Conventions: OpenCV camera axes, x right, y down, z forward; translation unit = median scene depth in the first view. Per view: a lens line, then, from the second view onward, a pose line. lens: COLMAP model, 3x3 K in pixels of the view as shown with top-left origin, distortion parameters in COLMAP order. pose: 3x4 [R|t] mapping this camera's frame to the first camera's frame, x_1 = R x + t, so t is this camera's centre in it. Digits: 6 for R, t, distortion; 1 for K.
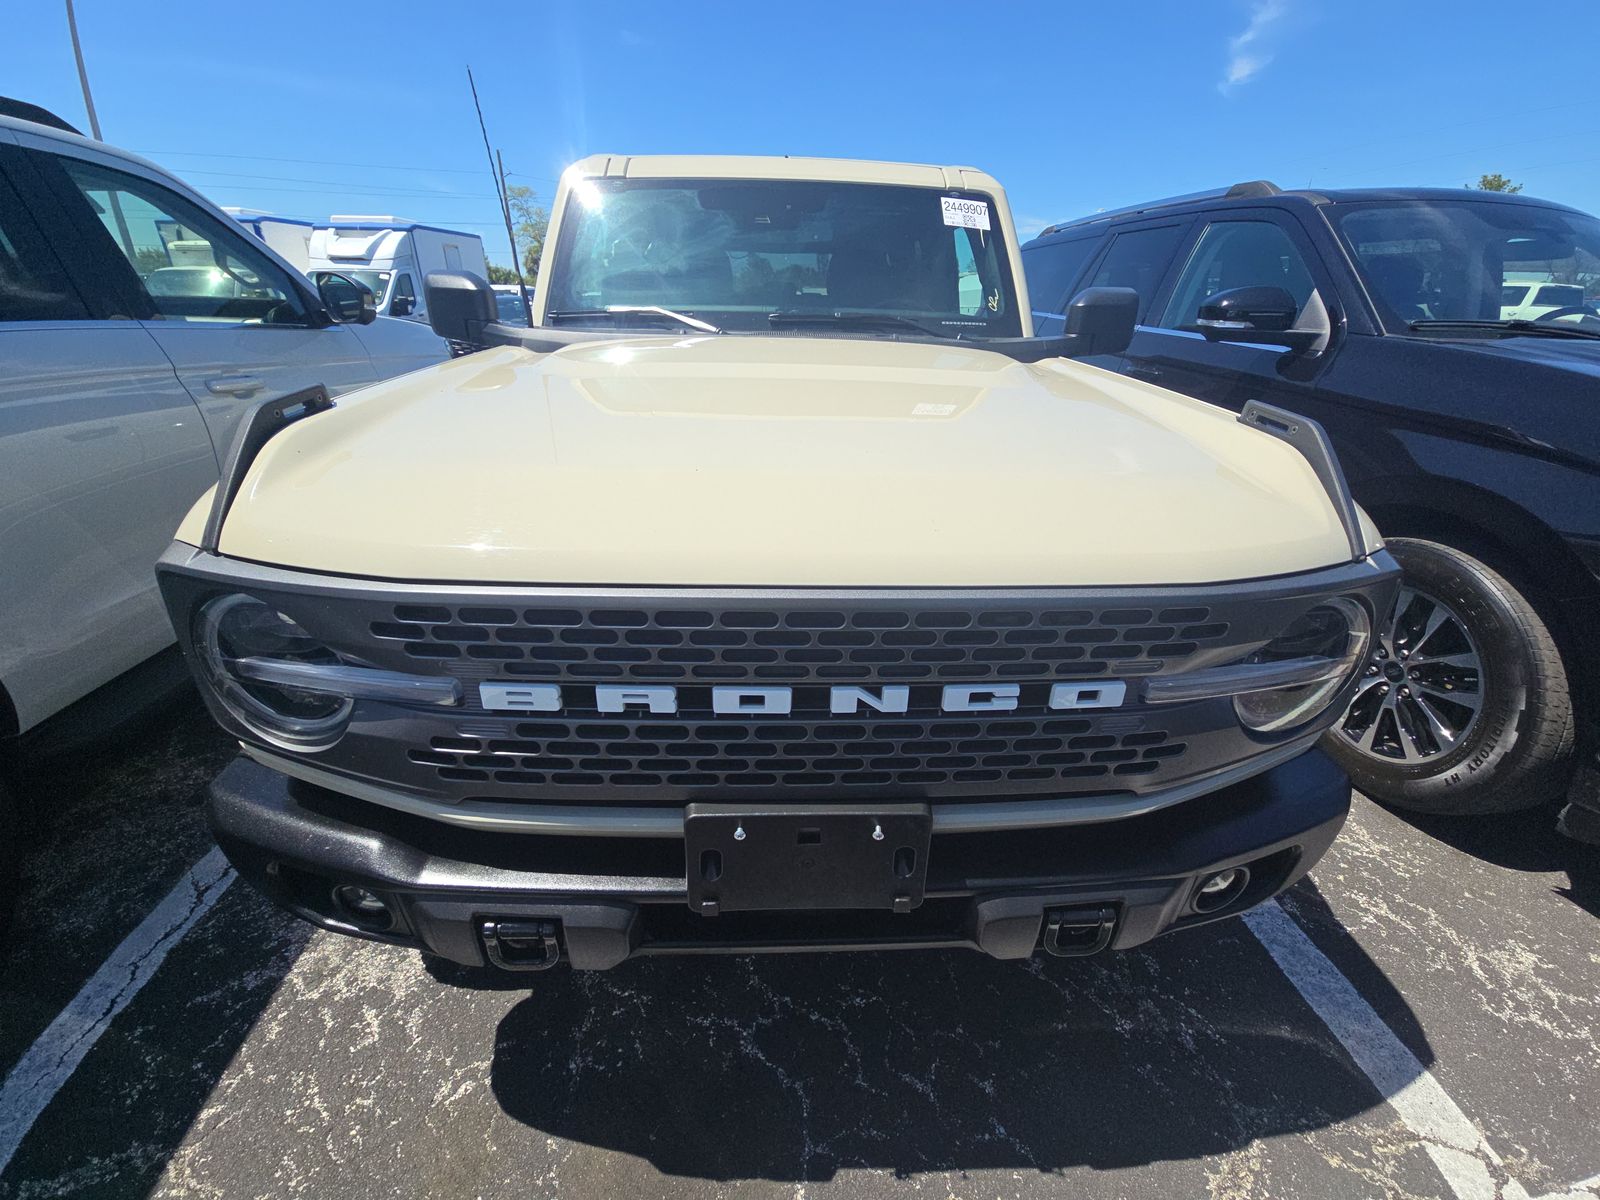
lens RADIAL K [[651.5, 0, 809.7], [0, 651.5, 602.1], [0, 0, 1]] dist [-0.003566, -0.002605]
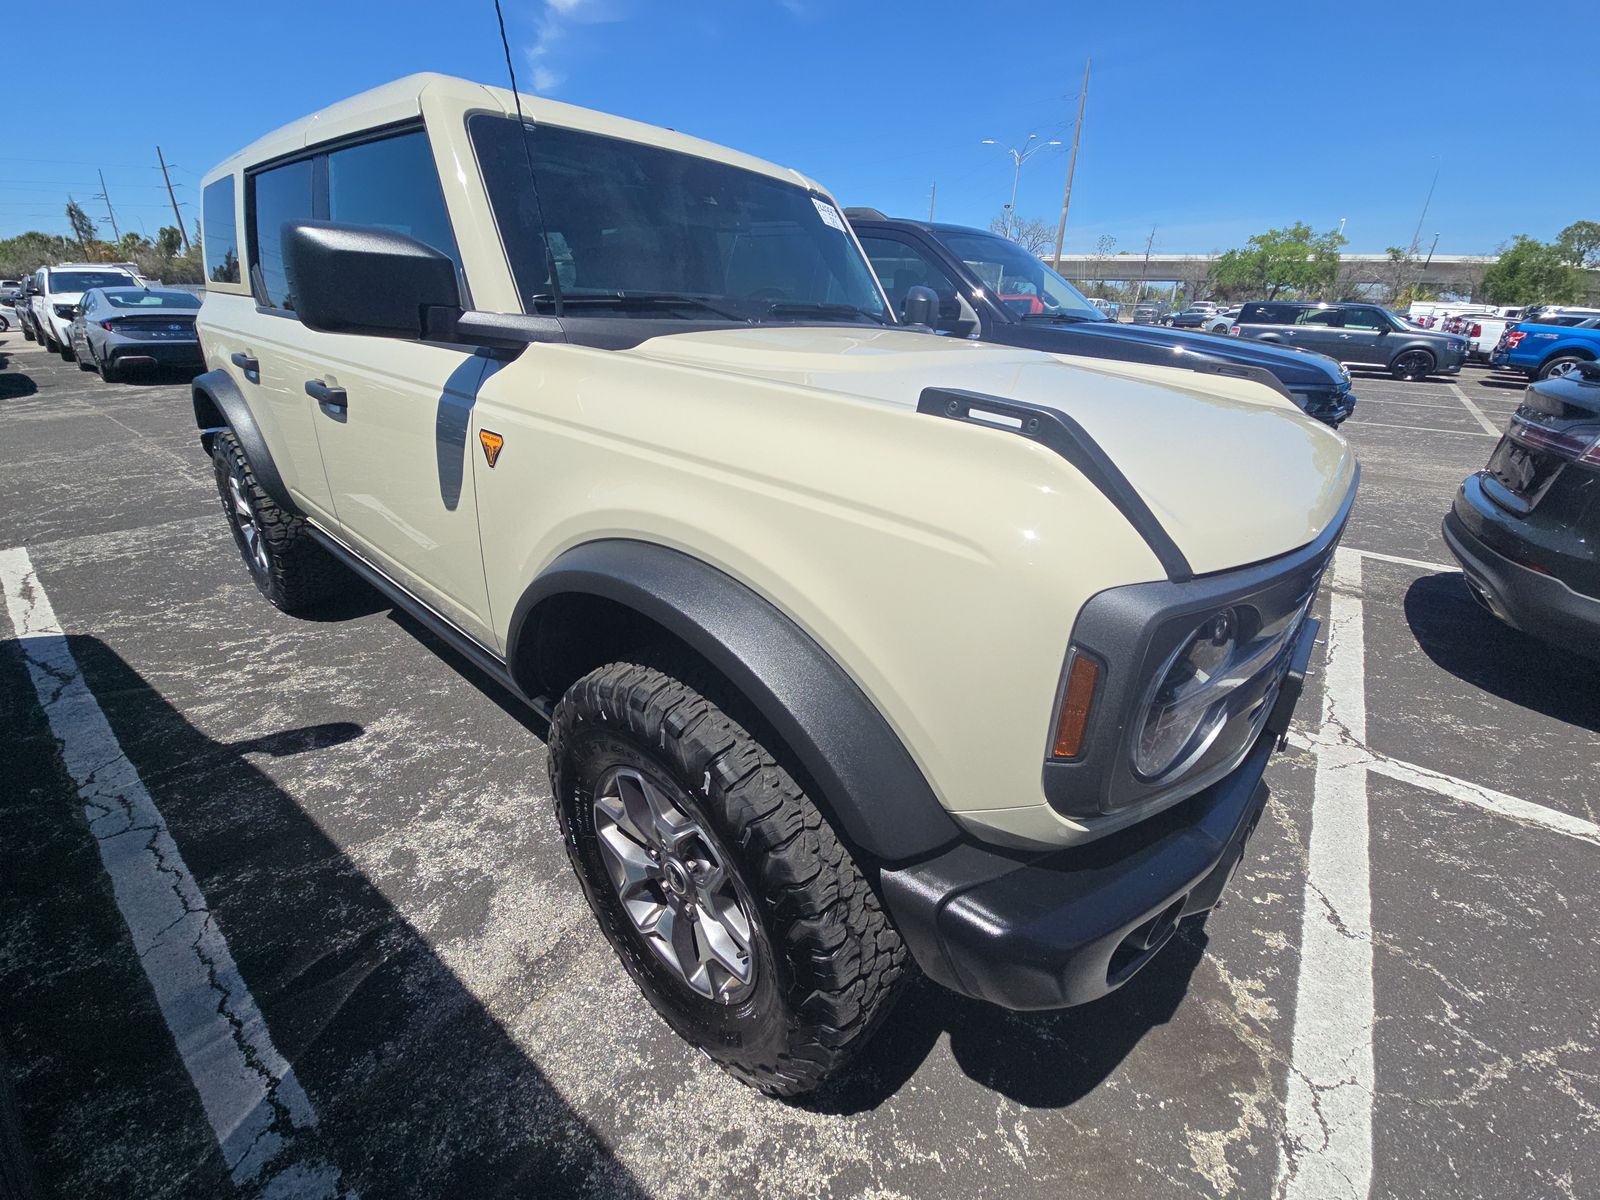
lens RADIAL K [[651.5, 0, 793.7], [0, 651.5, 600.1], [0, 0, 1]] dist [-0.003566, -0.002605]
pose [[0.689216, -0.291617, 0.663280, -1.101997], [0.286798, 0.950463, 0.119867, -0.176136], [-0.665378, 0.107613, 0.738709, 0.424626]]
